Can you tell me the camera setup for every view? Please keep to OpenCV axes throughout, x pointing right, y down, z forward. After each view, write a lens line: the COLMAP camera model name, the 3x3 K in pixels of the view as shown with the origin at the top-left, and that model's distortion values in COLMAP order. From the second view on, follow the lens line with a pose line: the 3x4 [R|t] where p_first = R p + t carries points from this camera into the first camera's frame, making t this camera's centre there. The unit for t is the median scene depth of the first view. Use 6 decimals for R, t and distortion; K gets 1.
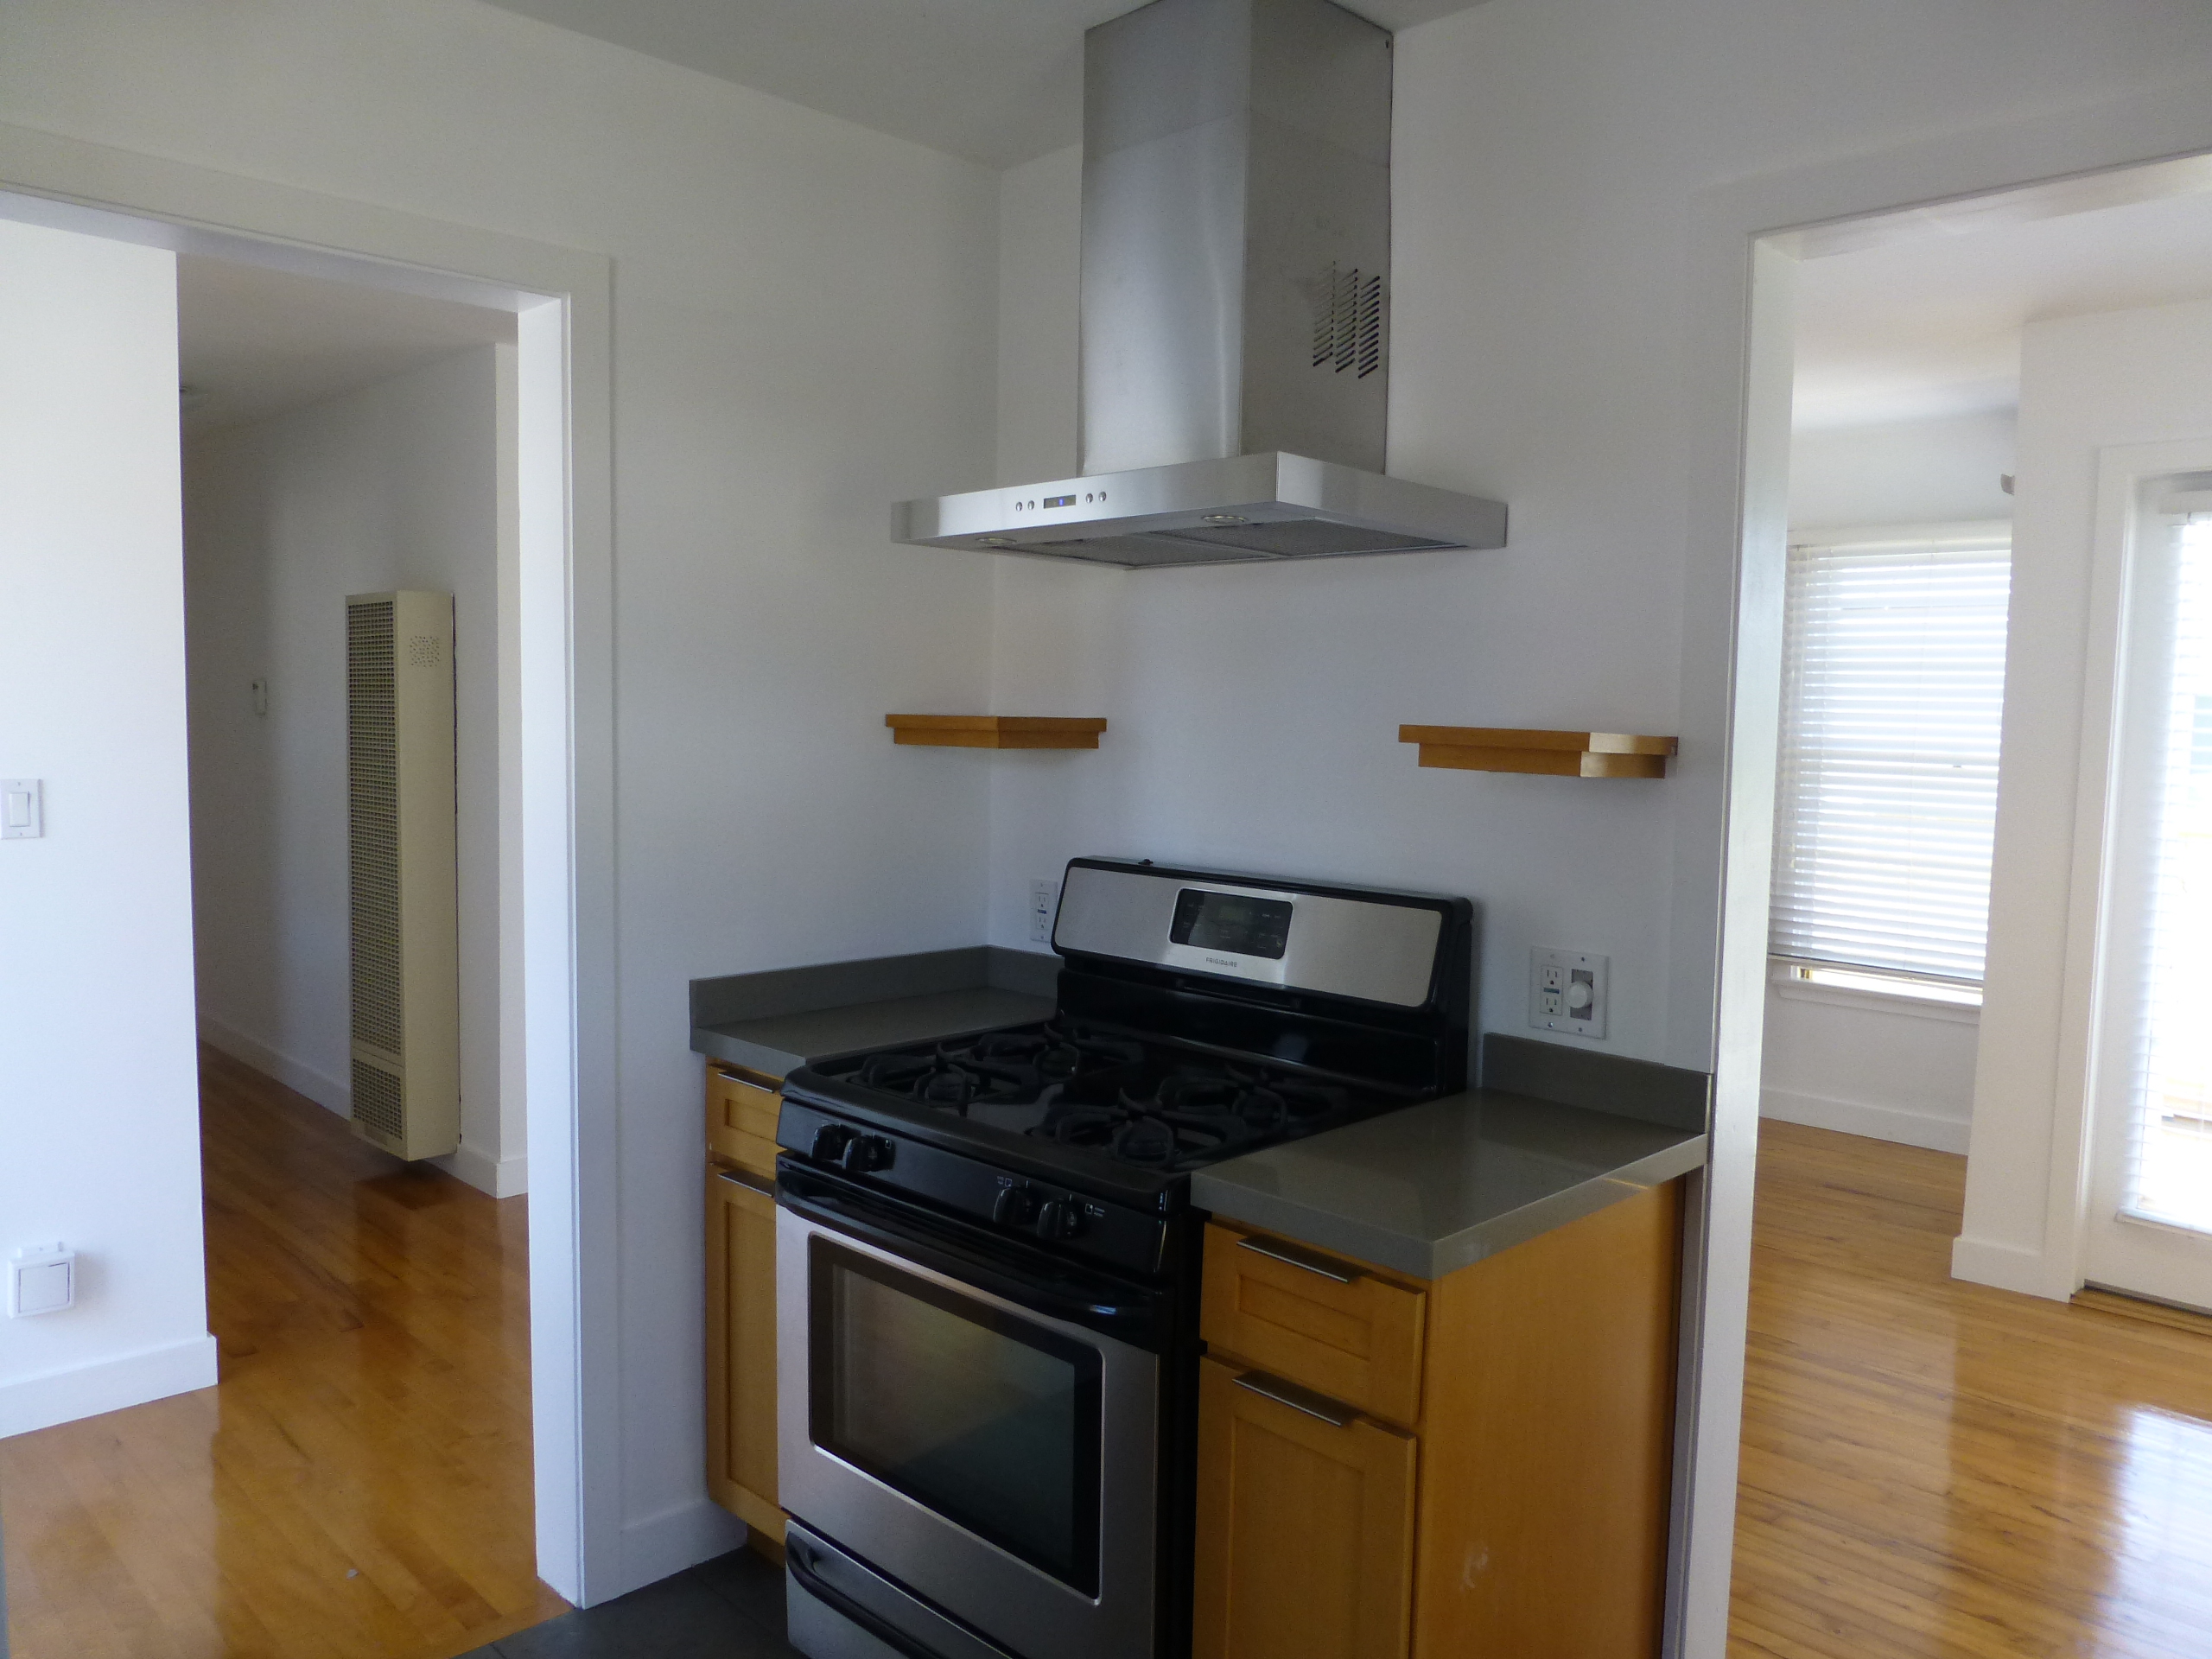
lens RADIAL K [[1614.4, 0, 1102.8], [0, 1614.4, 835.2], [0, 0, 1]] dist [-0.018447, -0.011634]
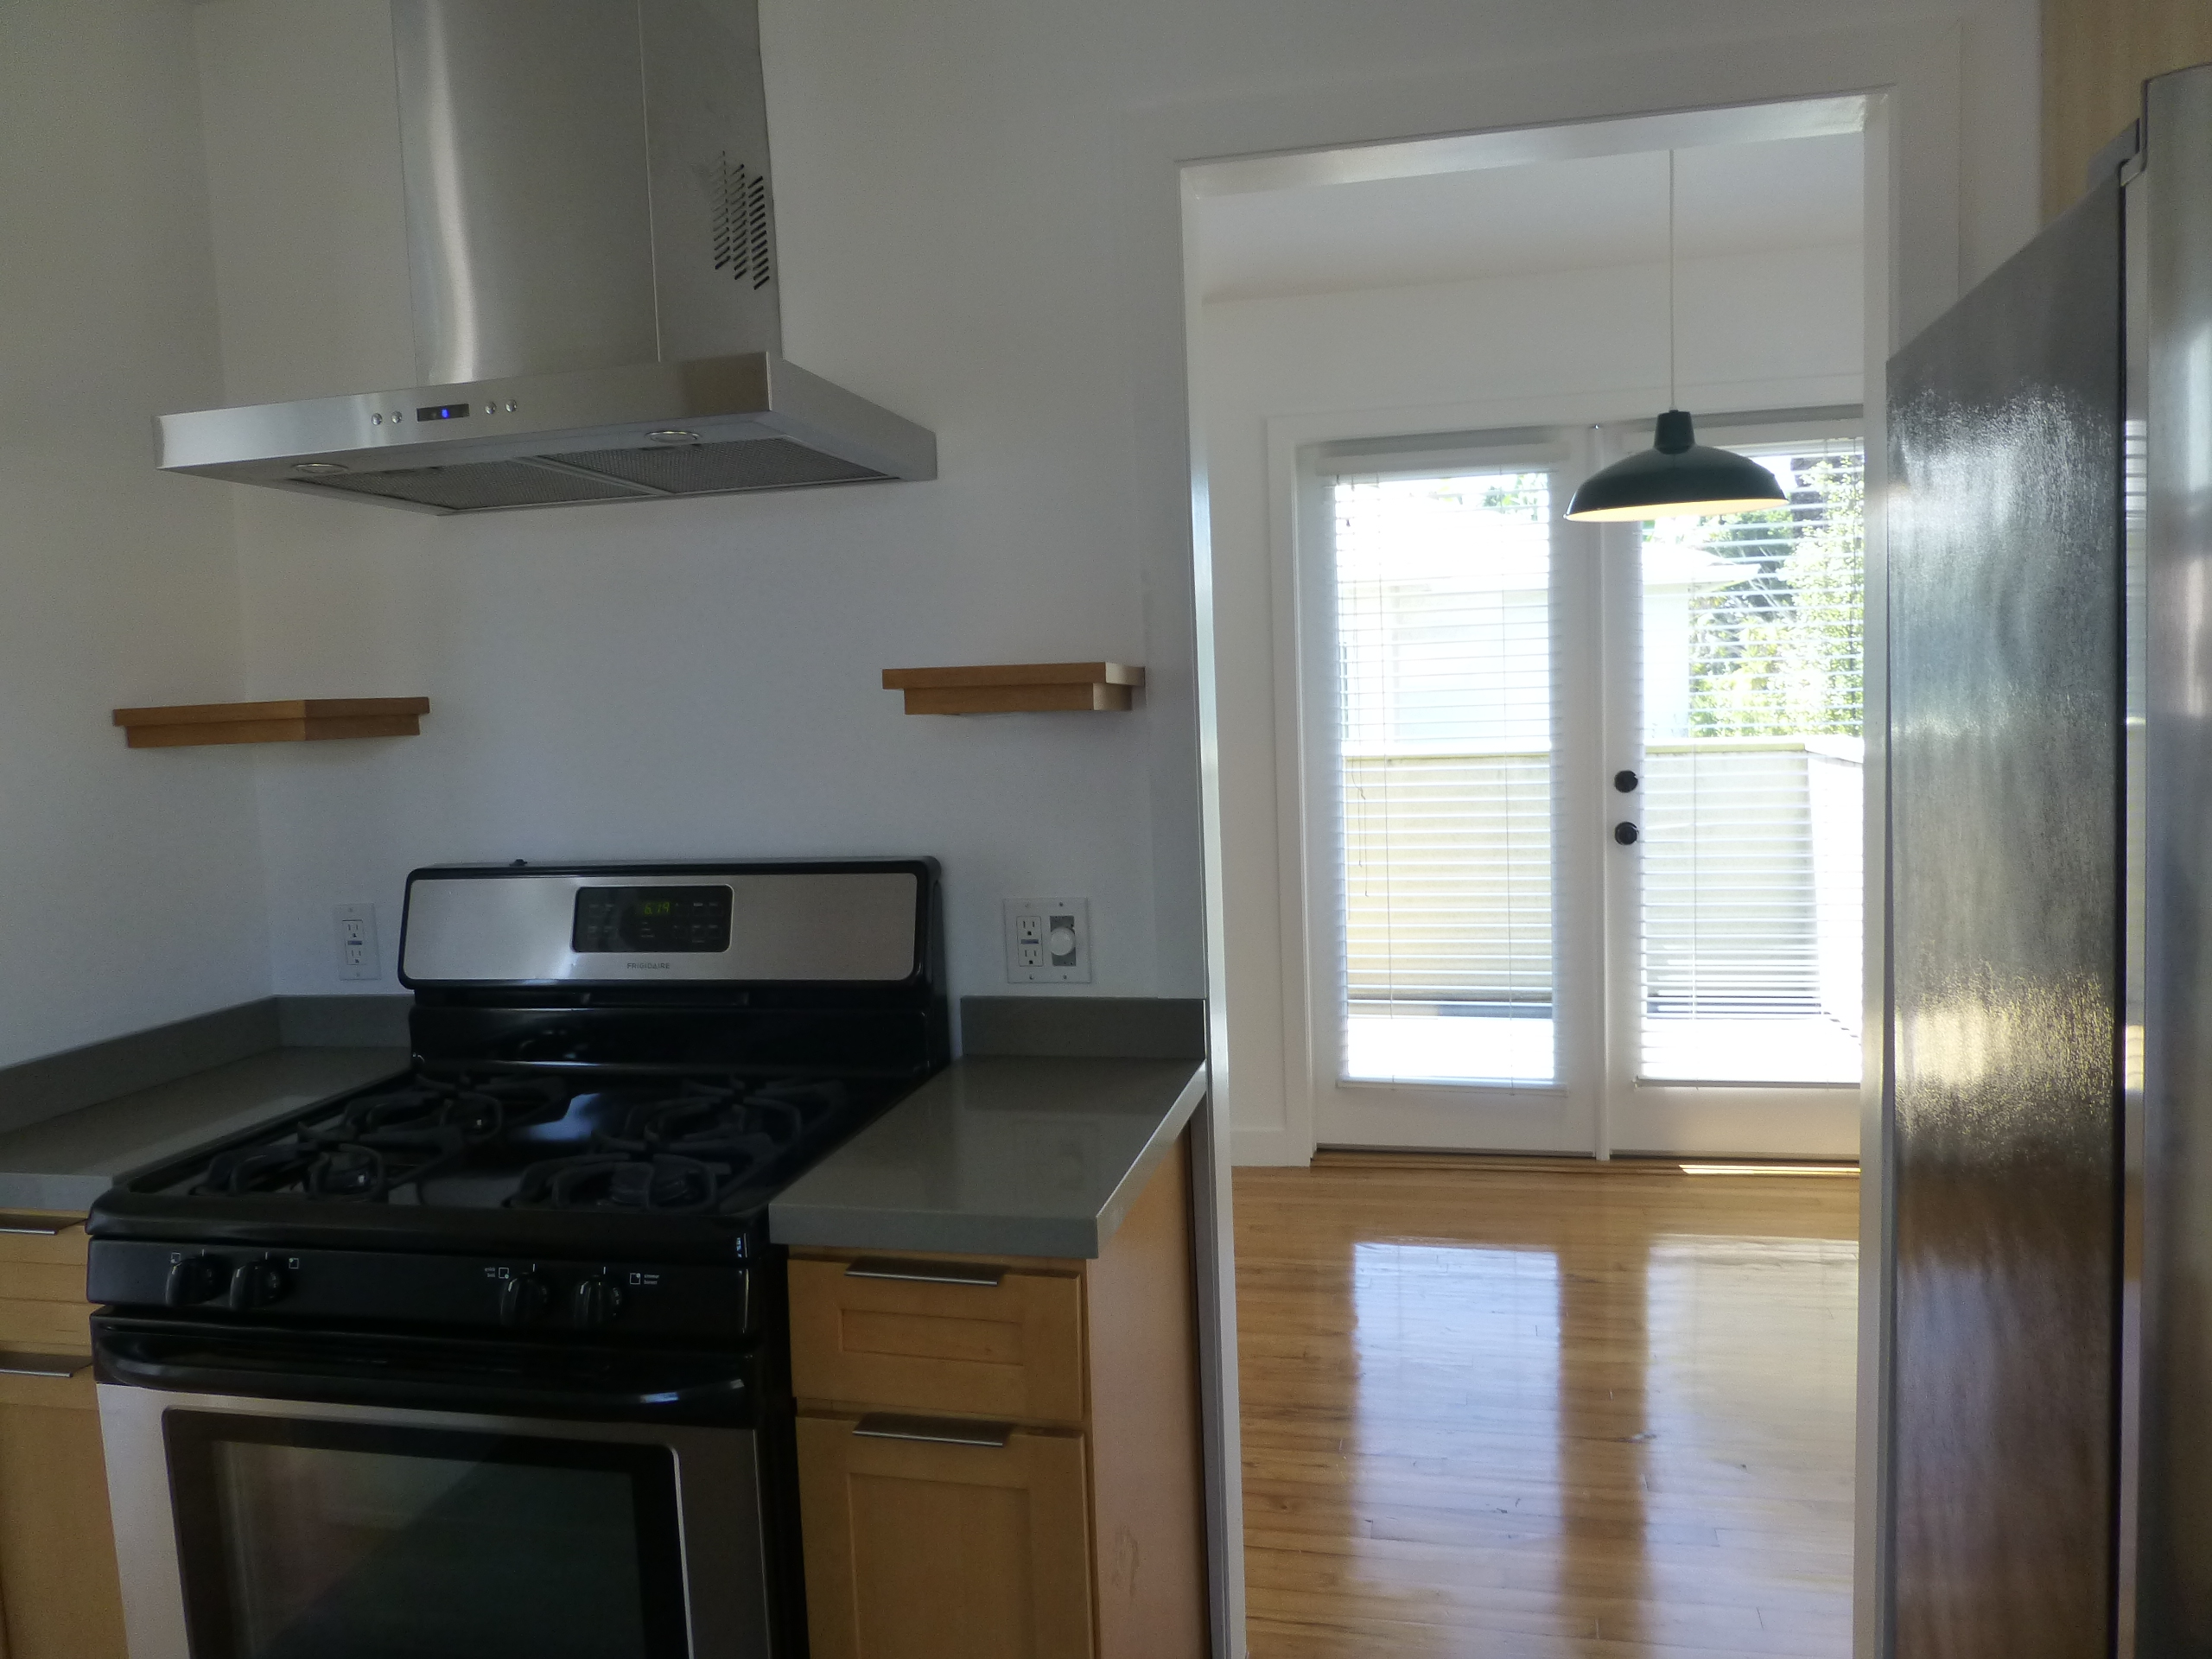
lens RADIAL K [[1614.4, 0, 1102.8], [0, 1614.4, 835.2], [0, 0, 1]] dist [-0.018447, -0.011634]
pose [[0.845039, -0.102049, 0.524876, -0.177787], [0.099030, 0.994506, 0.033920, 0.004799], [-0.525453, 0.023315, 0.850503, 0.153321]]
